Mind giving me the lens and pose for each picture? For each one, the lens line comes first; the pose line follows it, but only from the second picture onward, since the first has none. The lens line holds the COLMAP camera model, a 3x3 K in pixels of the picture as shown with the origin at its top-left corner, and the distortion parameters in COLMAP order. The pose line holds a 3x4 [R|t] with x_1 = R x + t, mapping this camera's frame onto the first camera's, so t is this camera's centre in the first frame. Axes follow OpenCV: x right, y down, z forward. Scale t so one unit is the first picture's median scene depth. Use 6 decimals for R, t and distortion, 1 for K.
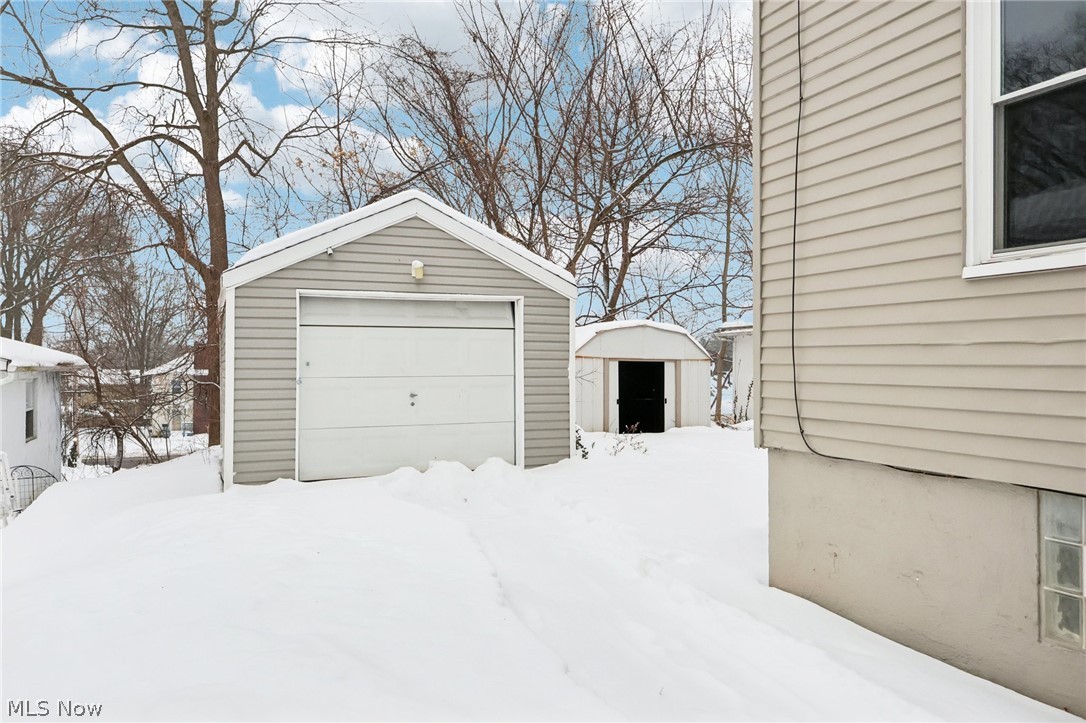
lens RADIAL K [[759.4, 0, 543.0], [0, 759.4, 361.5], [0, 0, 1]] dist [0.000222, -0.000382]
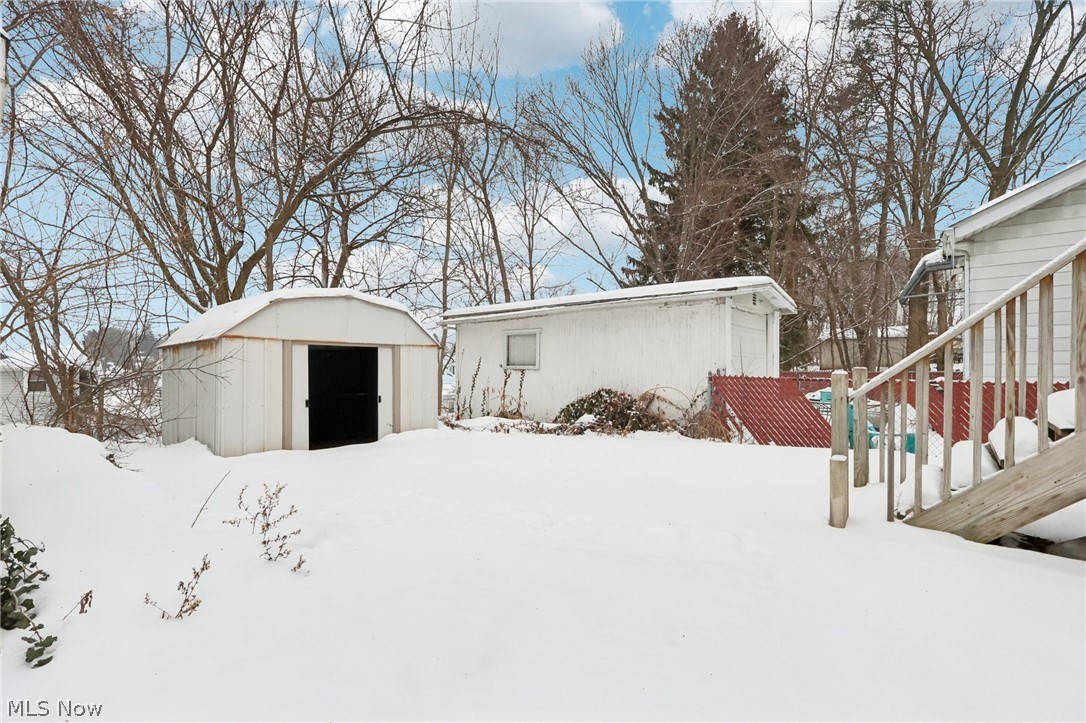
lens RADIAL K [[502.3, 0, 542.0], [0, 502.3, 363.2], [0, 0, 1]] dist [-0.004119, 0.000512]
pose [[0.900115, -0.003728, 0.435636, 0.072258], [-0.001208, 0.999938, 0.011053, 0.008365], [-0.435650, -0.010476, 0.900055, 0.388543]]
